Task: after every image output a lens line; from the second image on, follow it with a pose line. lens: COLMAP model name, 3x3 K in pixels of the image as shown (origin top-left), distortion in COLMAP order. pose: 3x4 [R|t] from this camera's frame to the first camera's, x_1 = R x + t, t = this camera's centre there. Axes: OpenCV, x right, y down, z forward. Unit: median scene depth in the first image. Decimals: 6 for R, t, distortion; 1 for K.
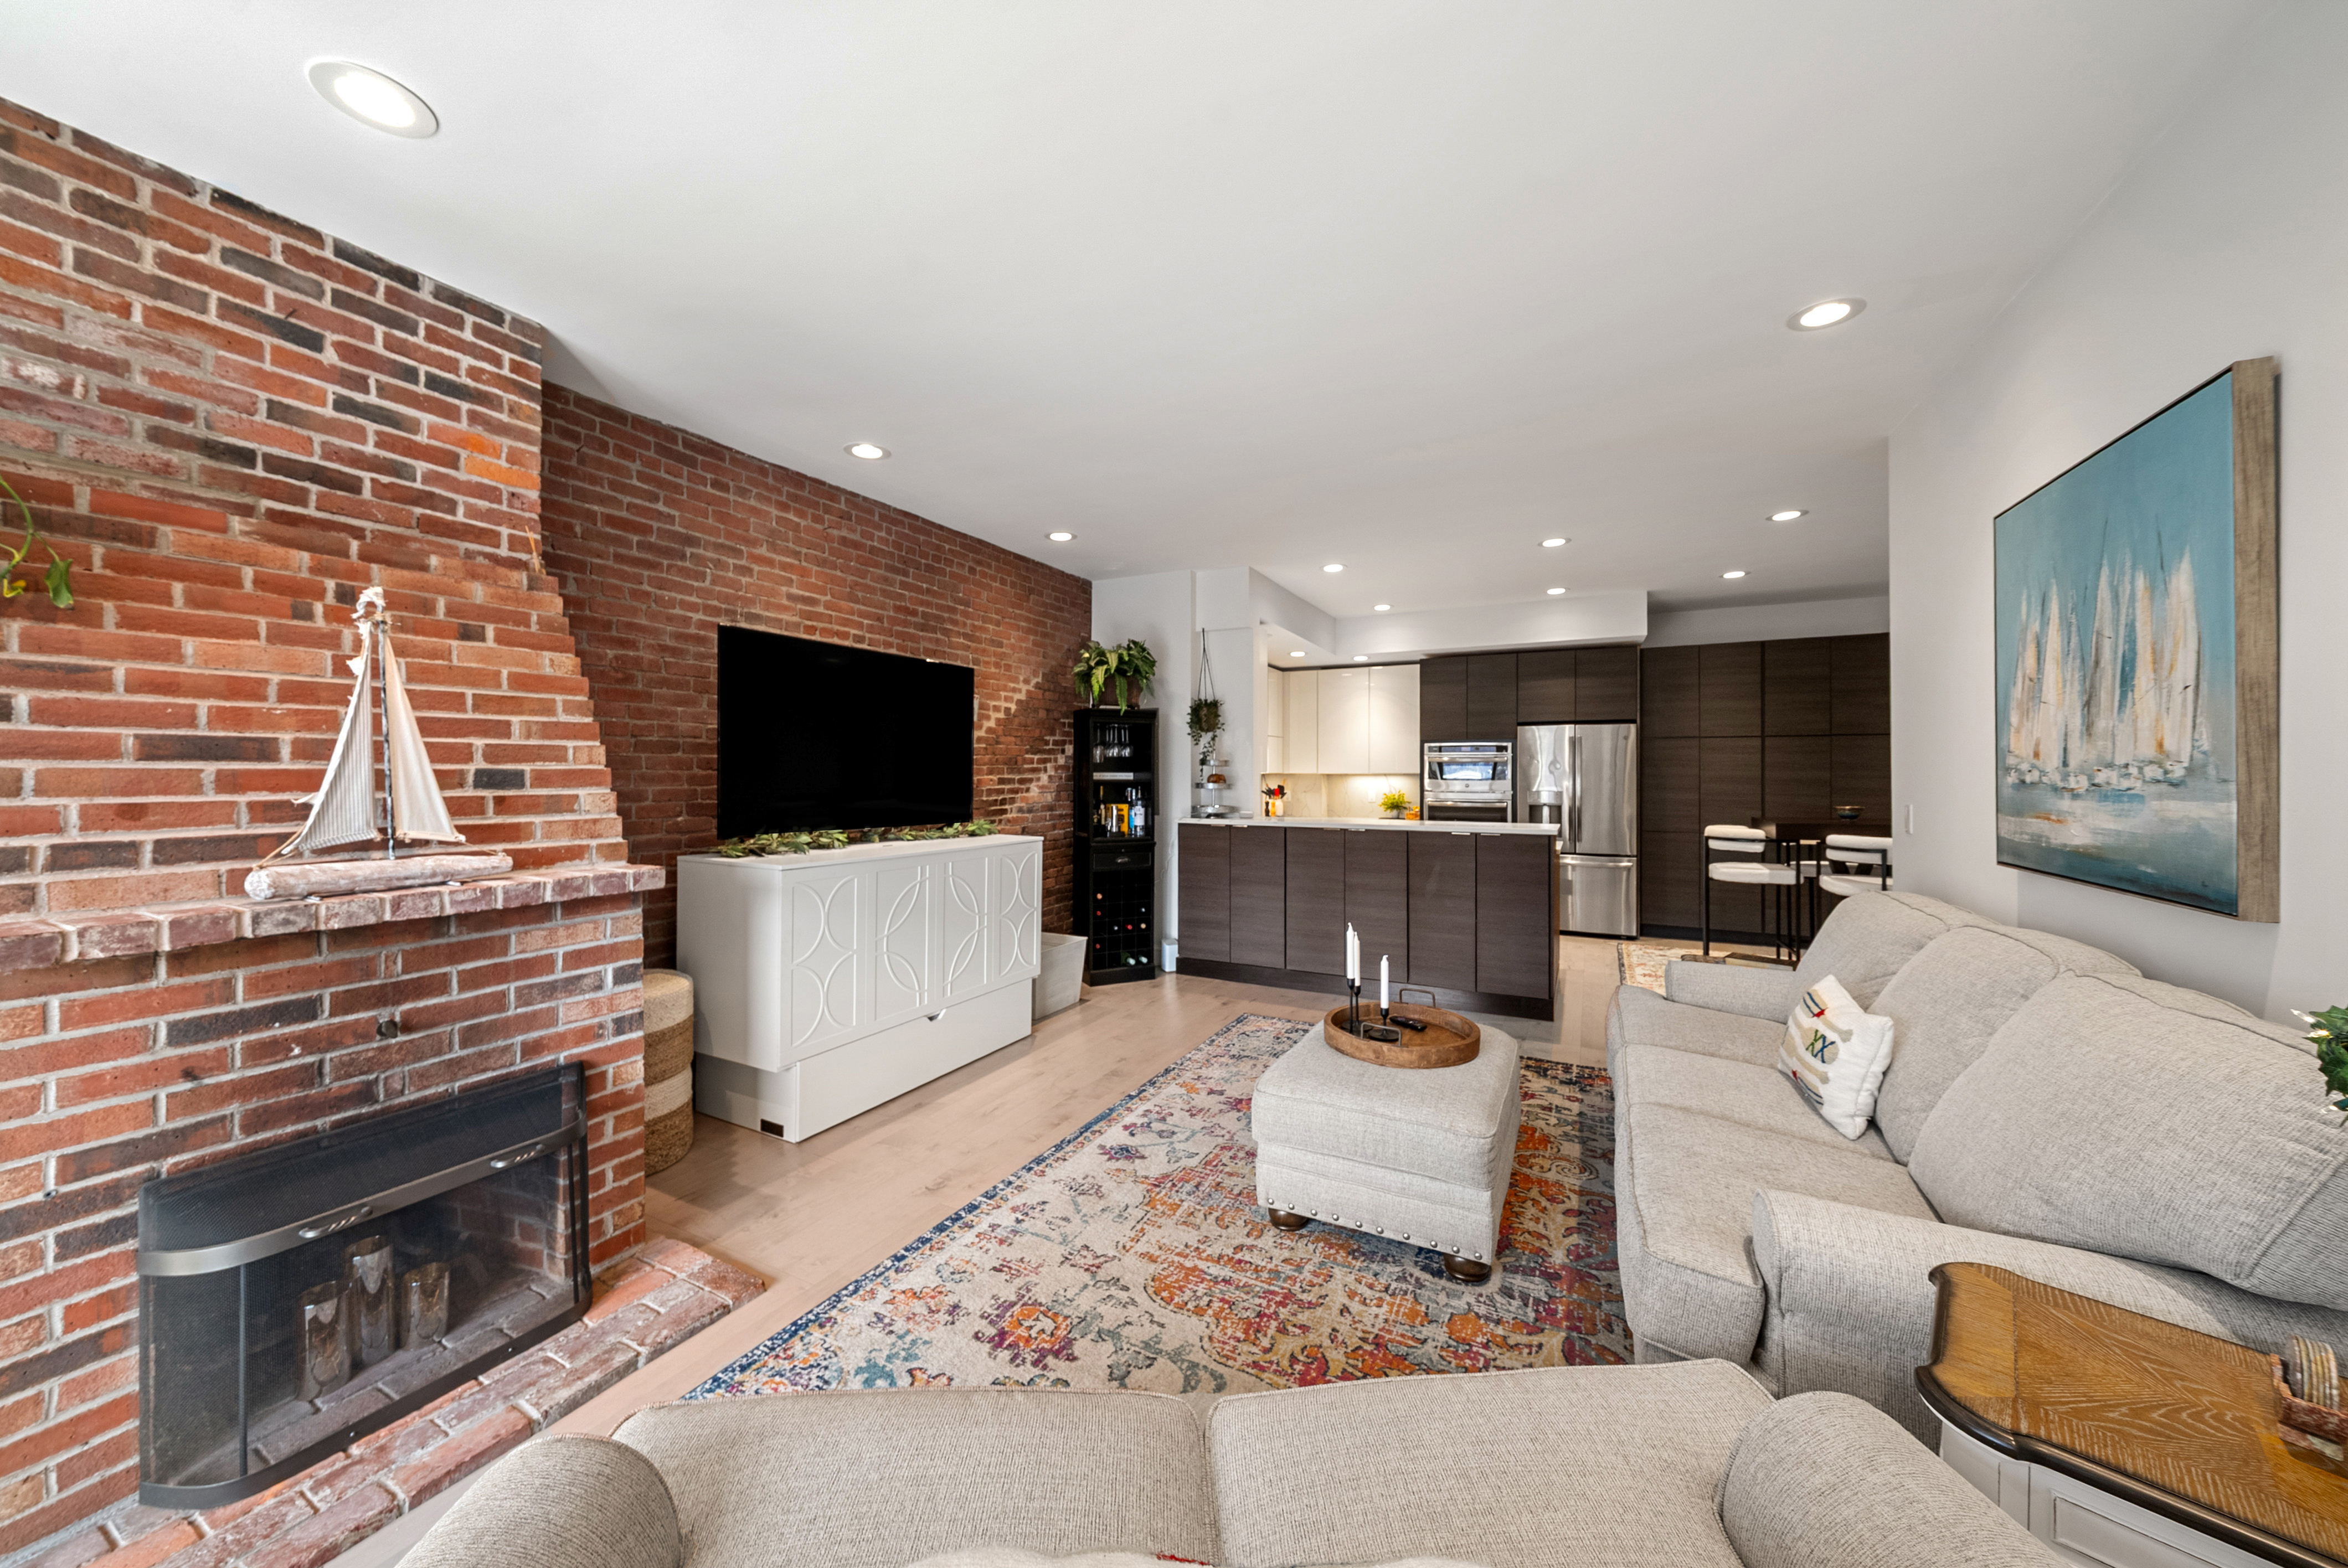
lens RADIAL K [[812.3, 0, 1171.4], [0, 812.3, 771.2], [0, 0, 1]] dist [-0.002405, -0.002373]
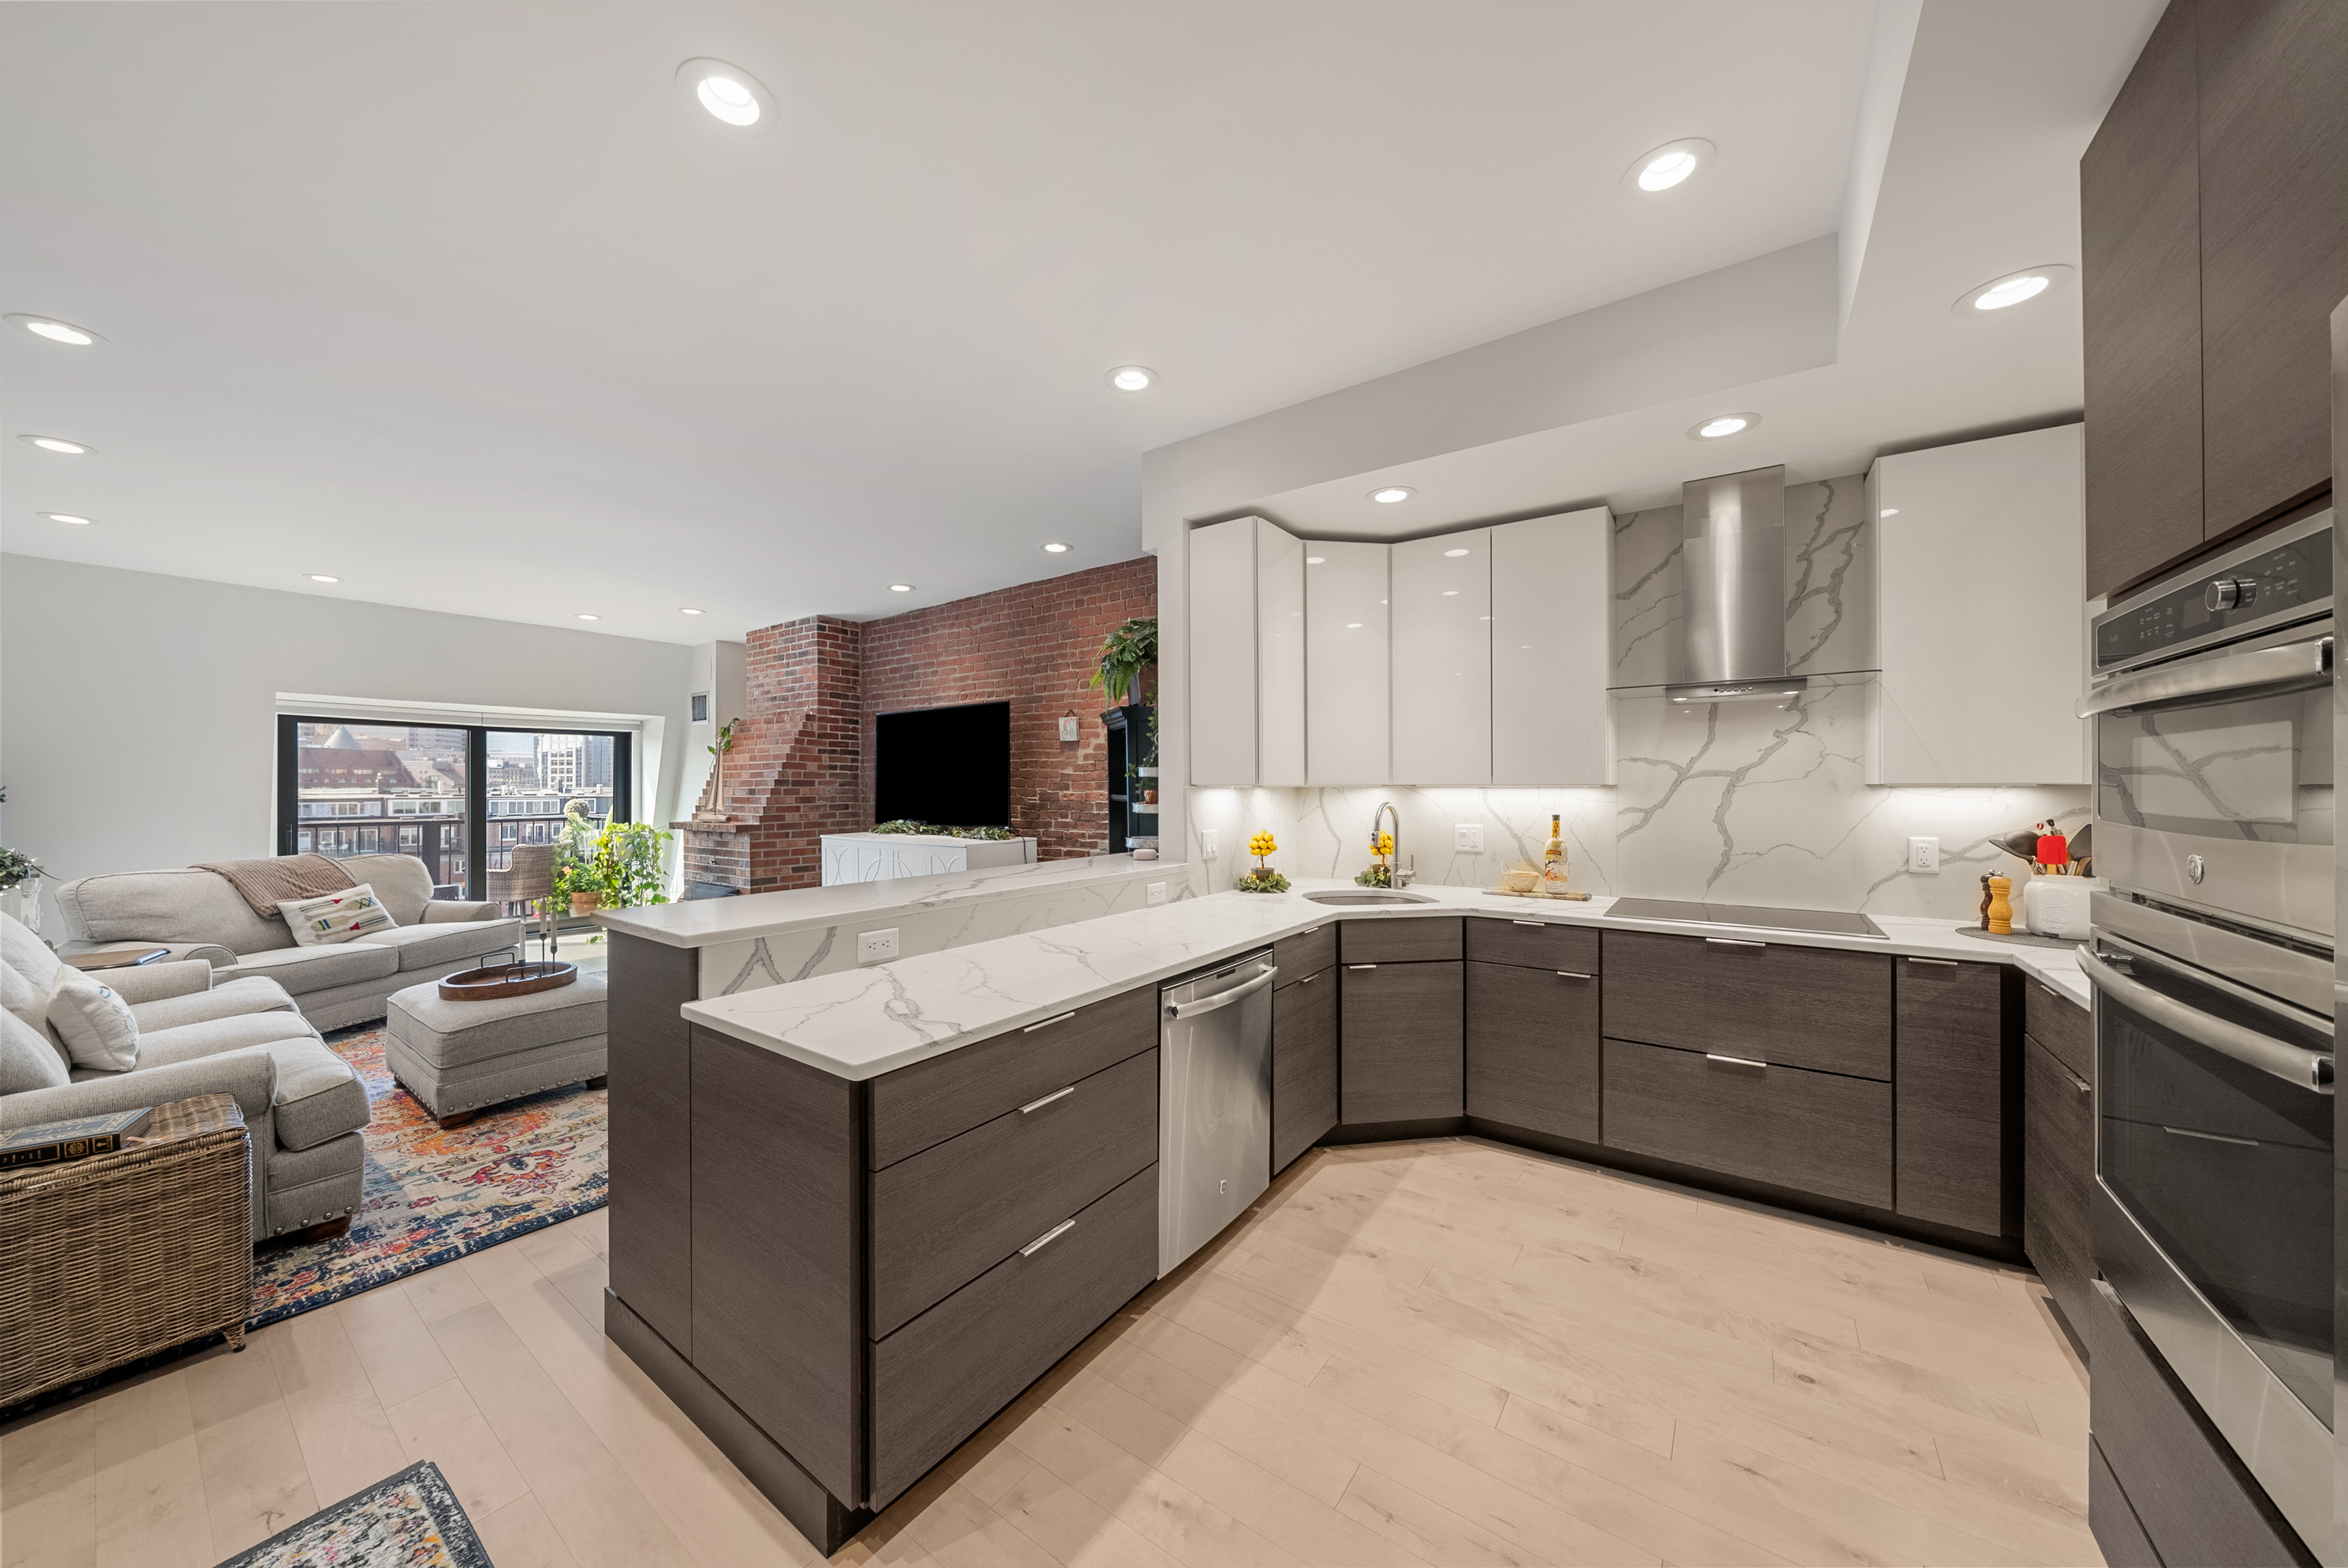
lens RADIAL K [[795.5, 0, 1163.6], [0, 795.5, 785.3], [0, 0, 1]] dist [-0.005569, 0.000009]
pose [[-0.154578, -0.001489, -0.987980, 1.283361], [0.007677, 0.999967, -0.002708, 0.004205], [0.987951, -0.008004, -0.154561, 2.054625]]
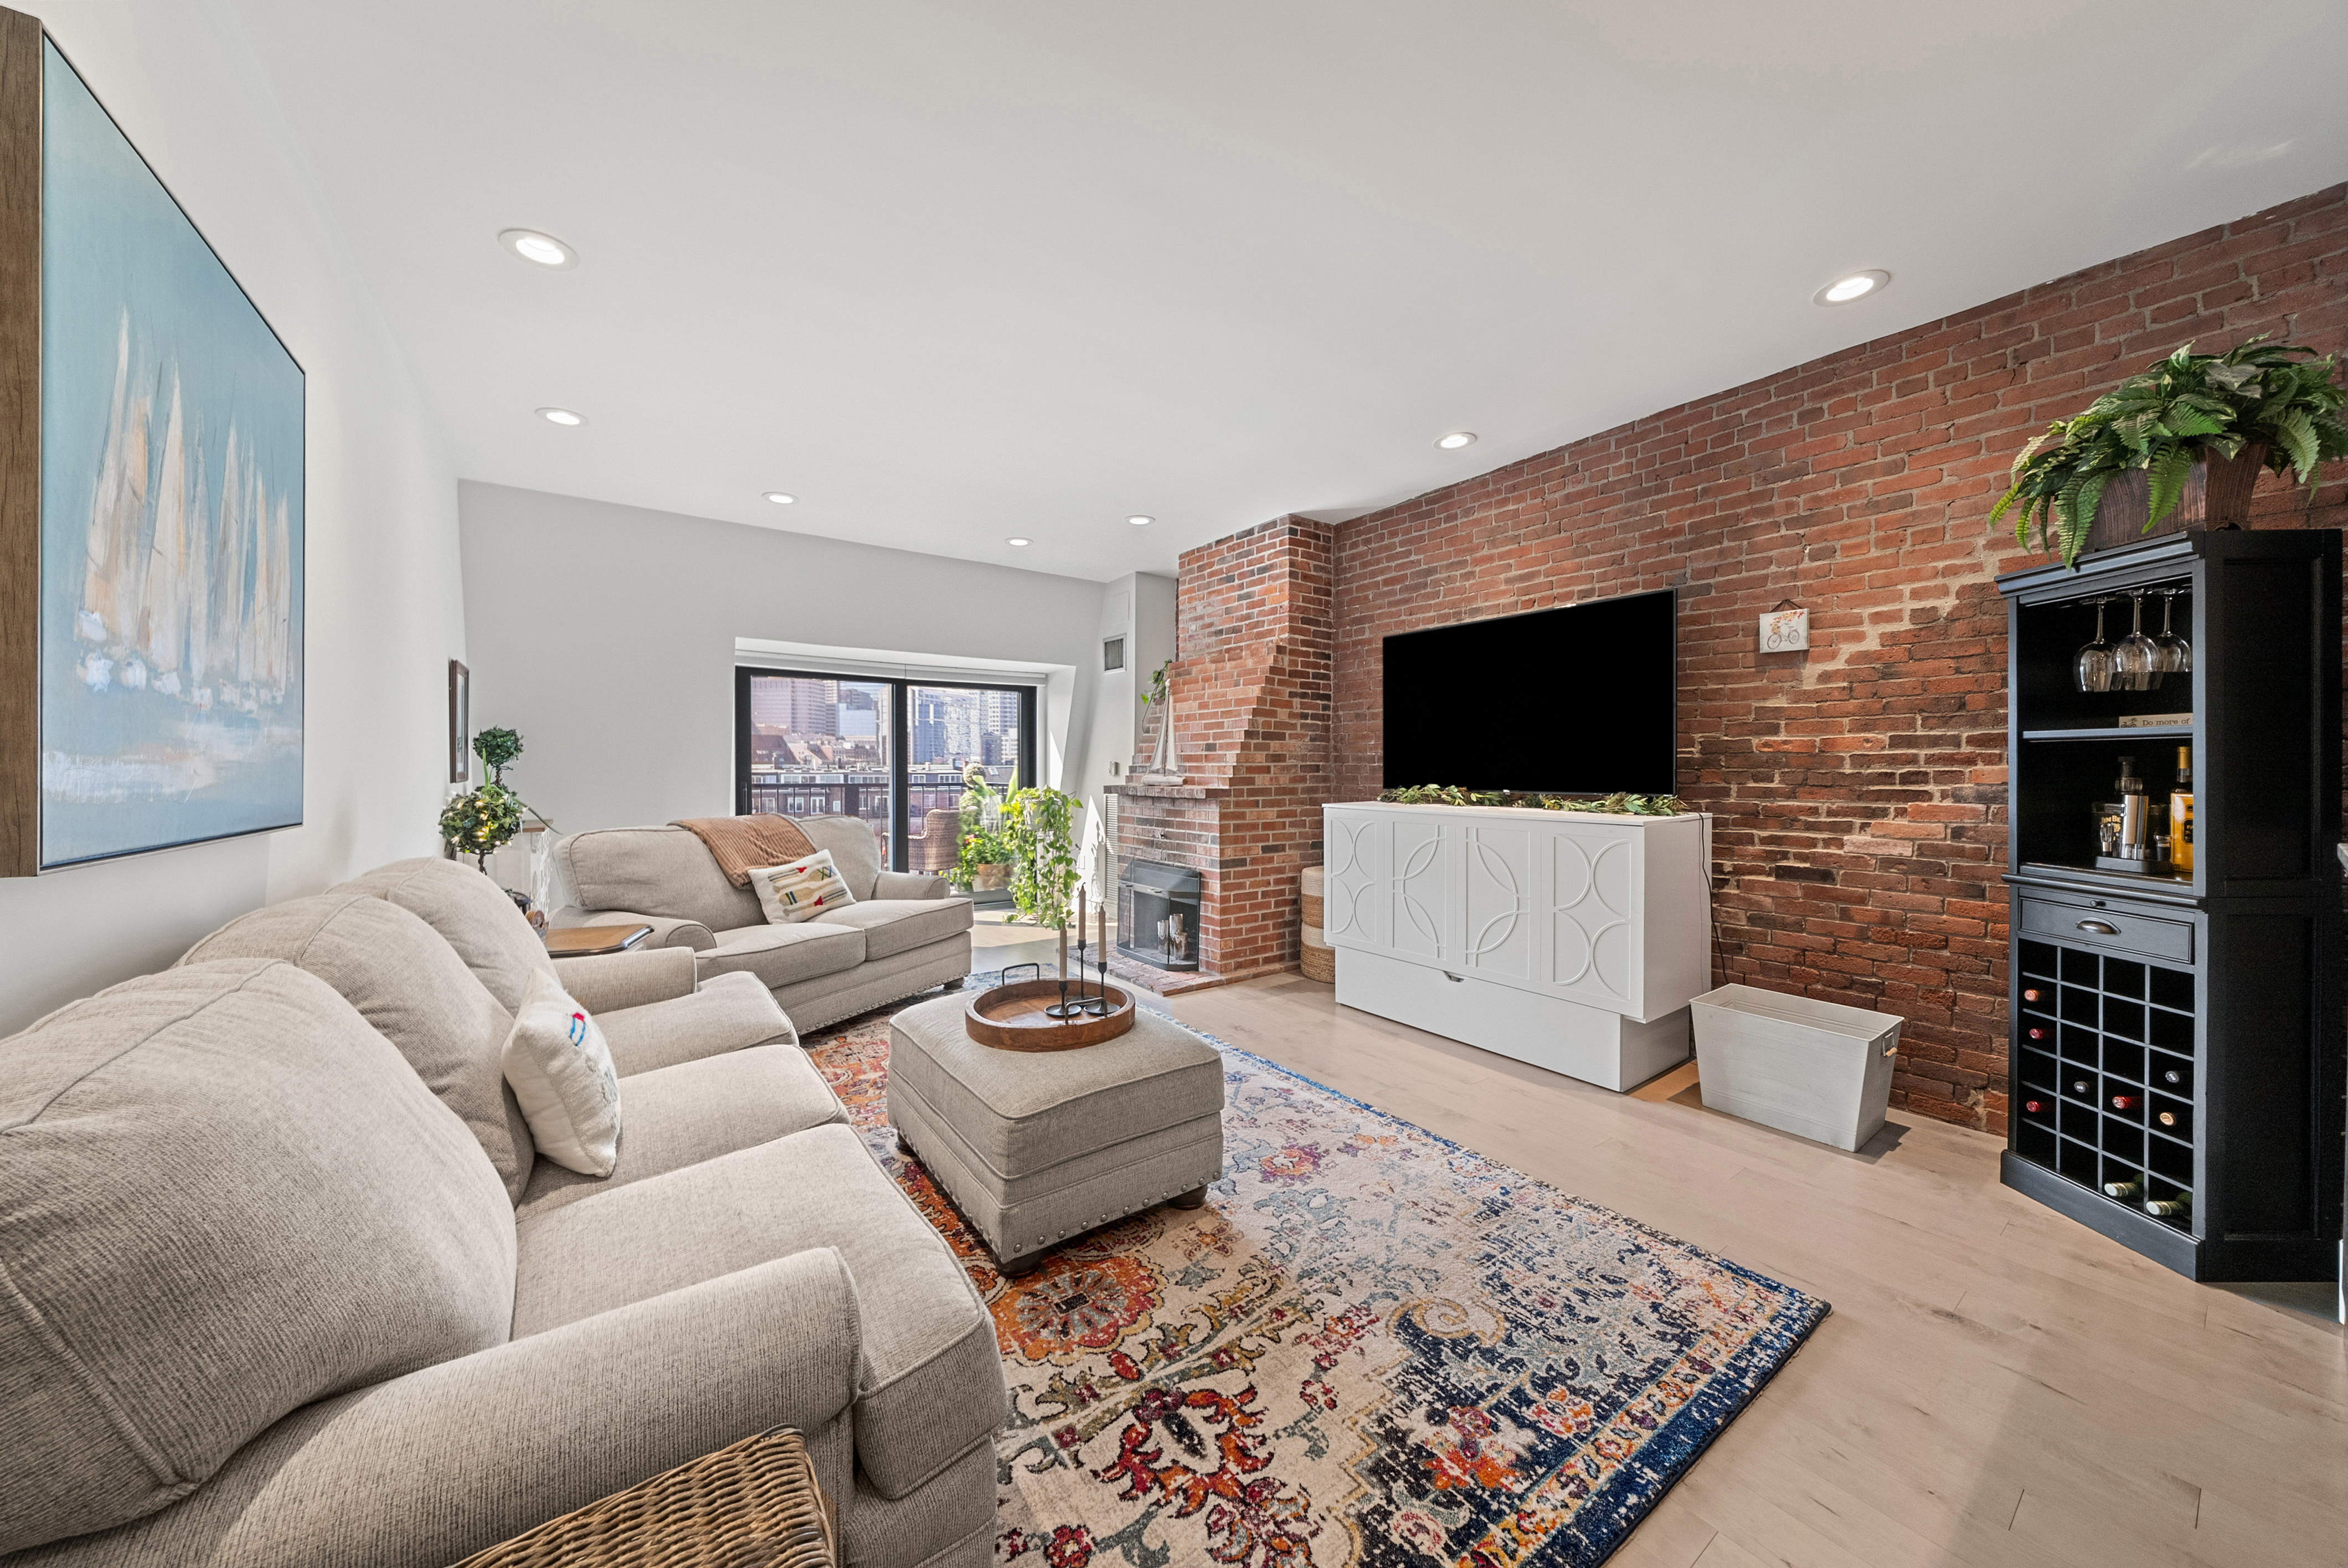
lens RADIAL K [[799.9, 0, 1163.6], [0, 799.9, 777.1], [0, 0, 1]] dist [-0.007044, 0.000076]
pose [[-0.462419, 0.010181, -0.886603, 0.890201], [0.002831, 0.999946, 0.010006, 0.051037], [0.886657, 0.002117, -0.462422, 1.348866]]
